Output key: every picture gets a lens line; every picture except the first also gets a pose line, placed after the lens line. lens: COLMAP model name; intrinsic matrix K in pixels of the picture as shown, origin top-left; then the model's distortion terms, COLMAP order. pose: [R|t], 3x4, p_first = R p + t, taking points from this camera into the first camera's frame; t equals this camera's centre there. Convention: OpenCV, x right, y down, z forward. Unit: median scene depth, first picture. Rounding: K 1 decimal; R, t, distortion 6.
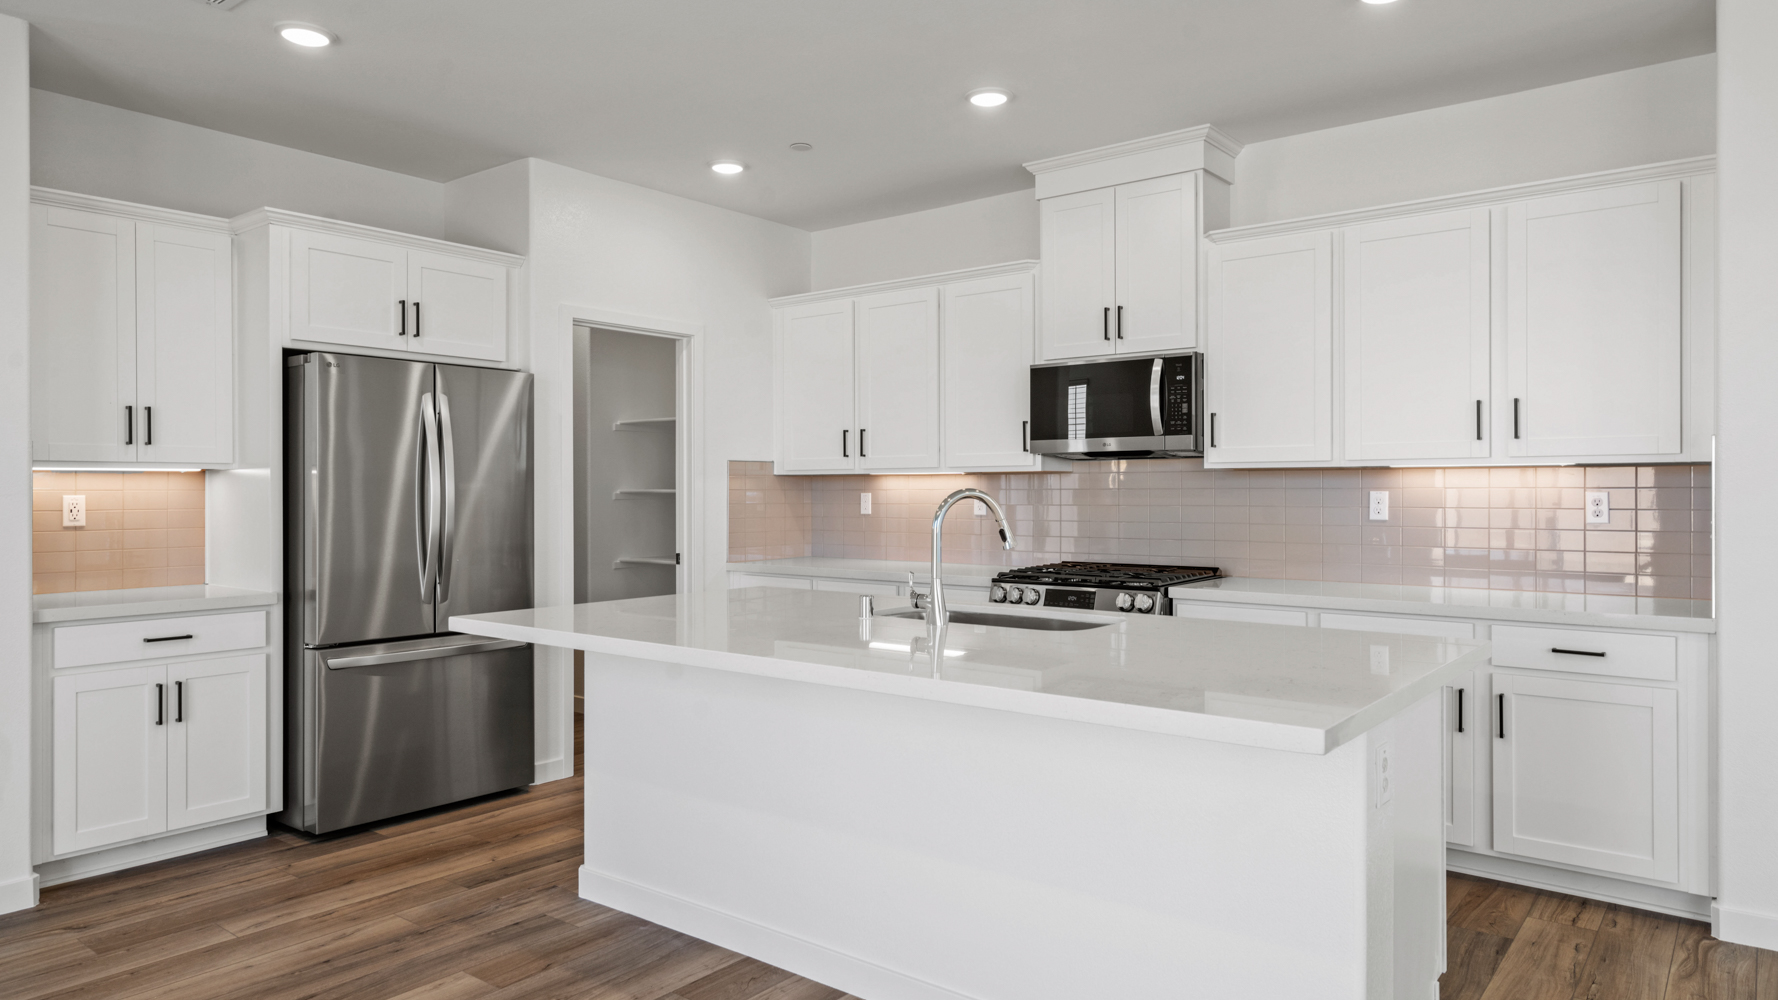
lens RADIAL K [[1109.2, 0, 889.8], [0, 1109.2, 491.3], [0, 0, 1]] dist [0.001235, 0.000224]
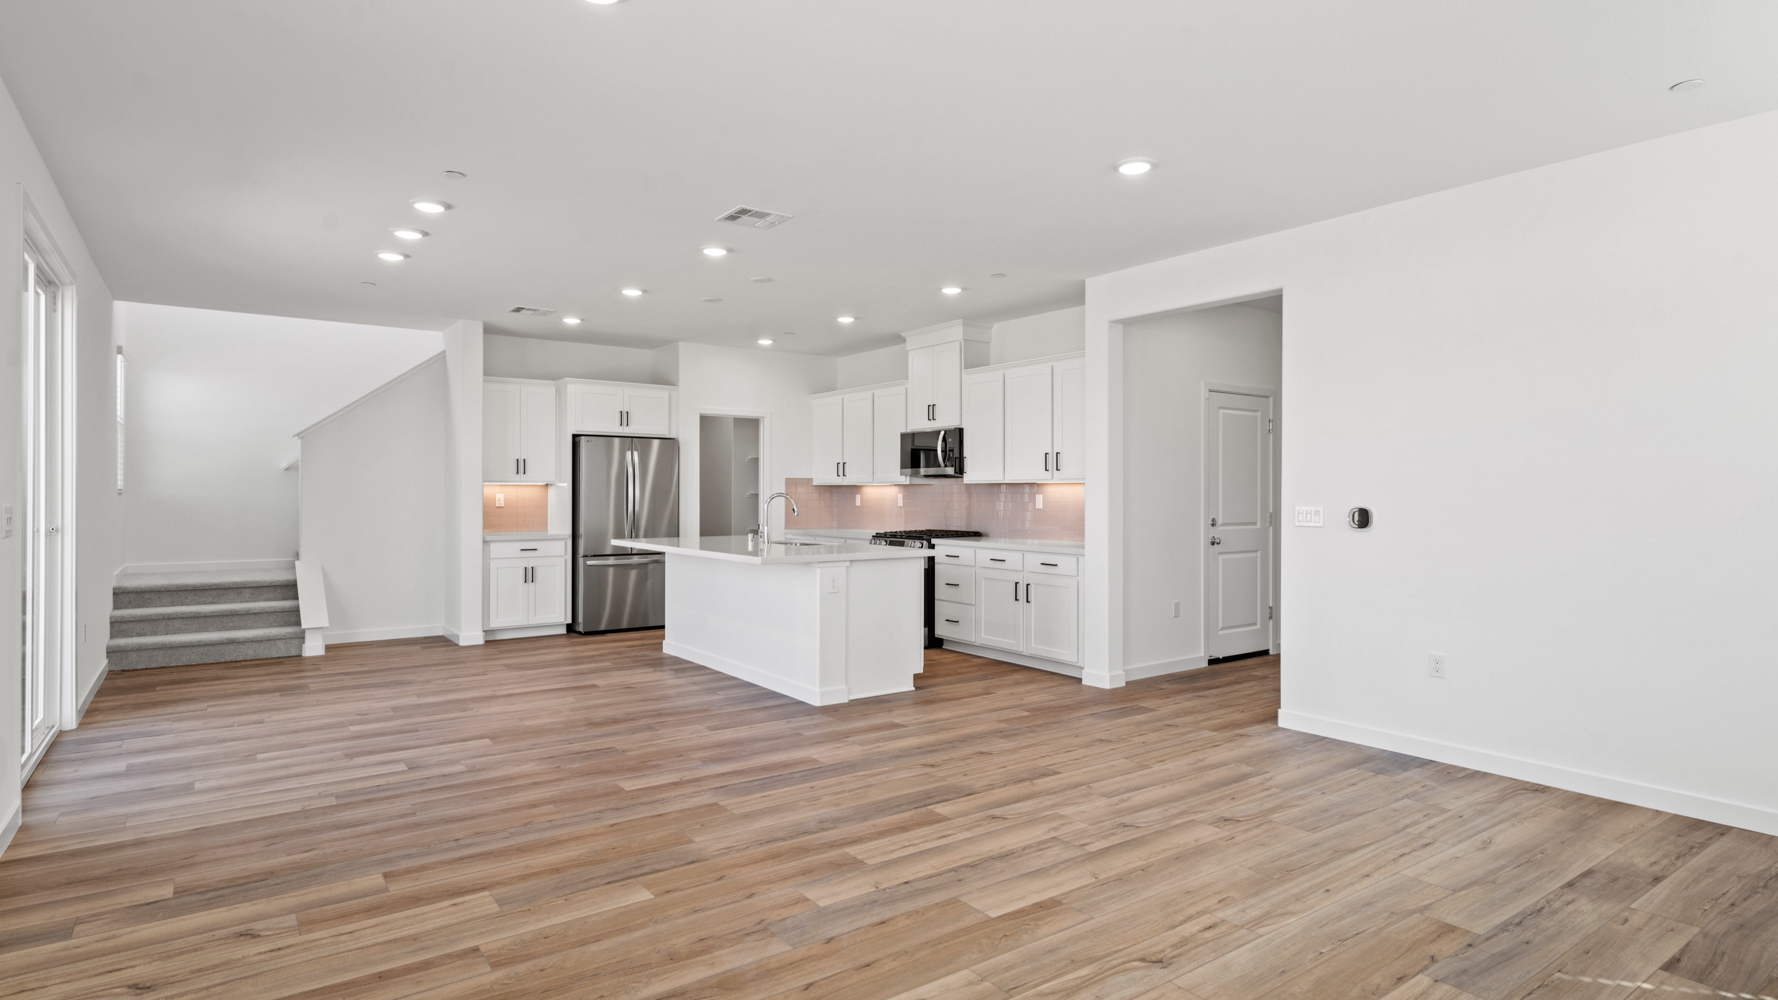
lens RADIAL K [[939.5, 0, 889.0], [0, 939.5, 500.0], [0, 0, 1]] dist [0.001907, 0.000924]
pose [[0.961911, 0.005227, -0.273312, 0.646309], [-0.003548, 0.999972, 0.006640, -0.000338], [0.273339, -0.005418, 0.961903, -0.749952]]
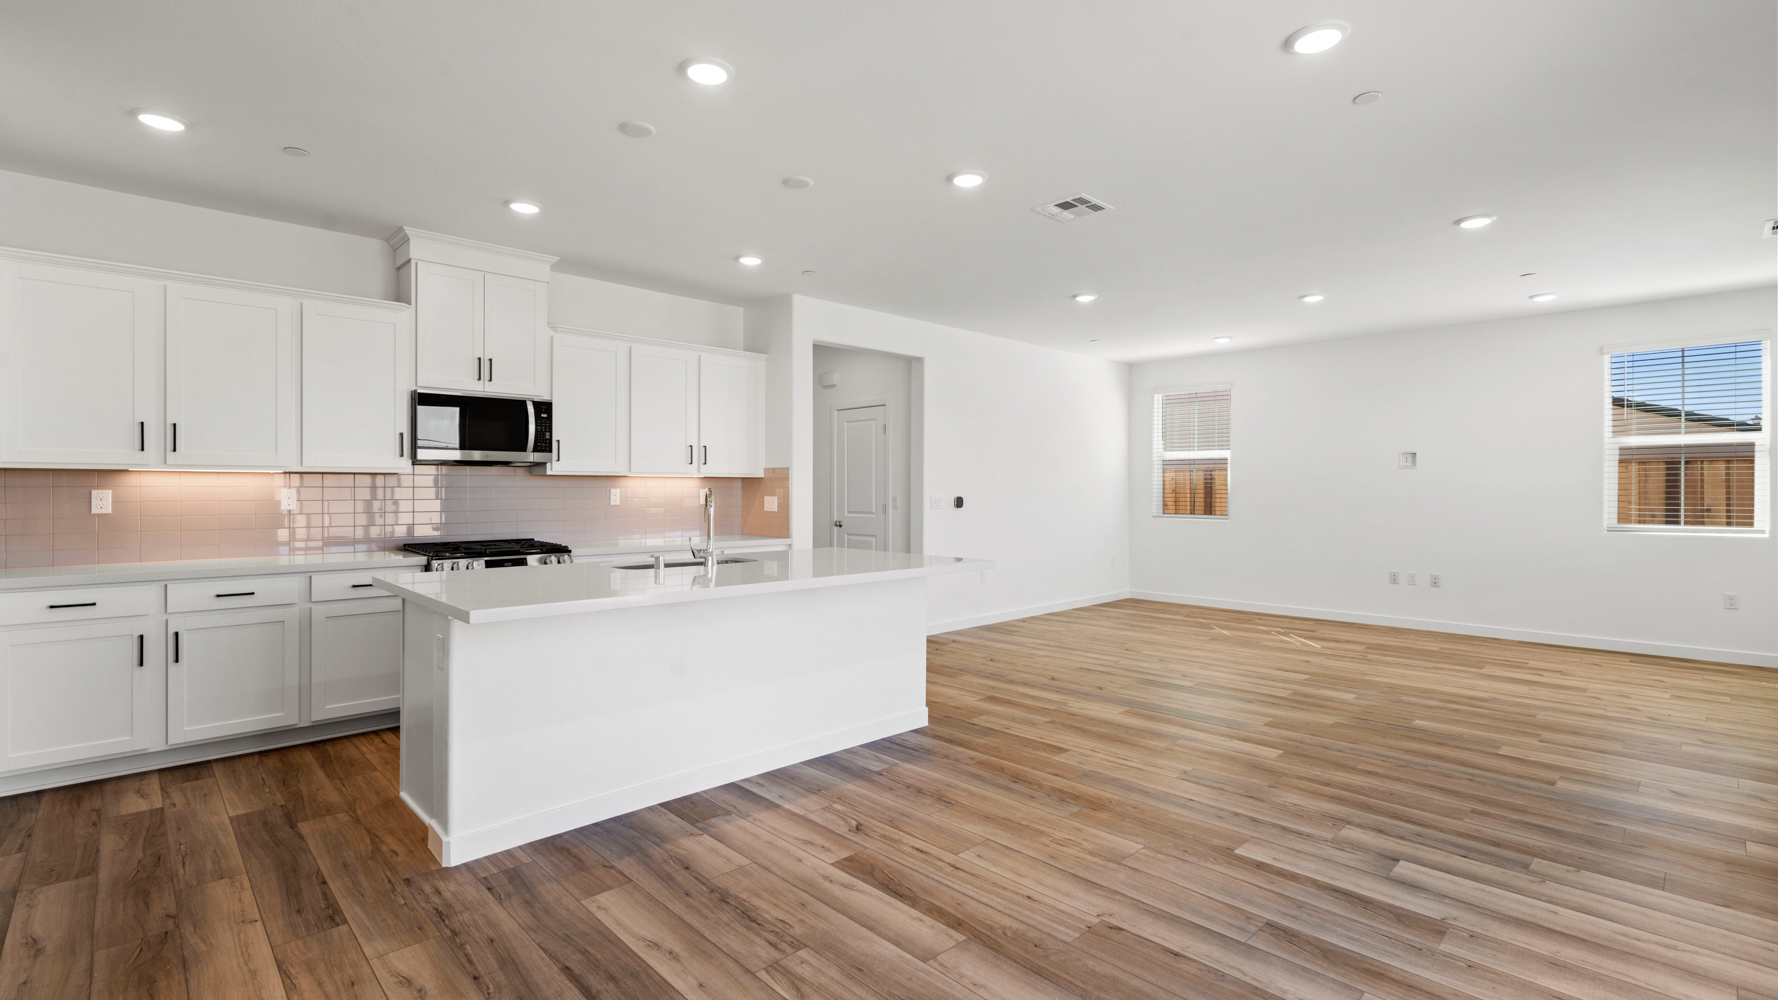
lens RADIAL K [[806.0, 0, 883.4], [0, 806.0, 493.5], [0, 0, 1]] dist [-0.009997, -0.000683]
pose [[0.134393, -0.002361, 0.990925, -0.800148], [0.001435, 0.999997, 0.002188, 0.004571], [-0.990927, 0.001128, 0.134396, 0.393105]]
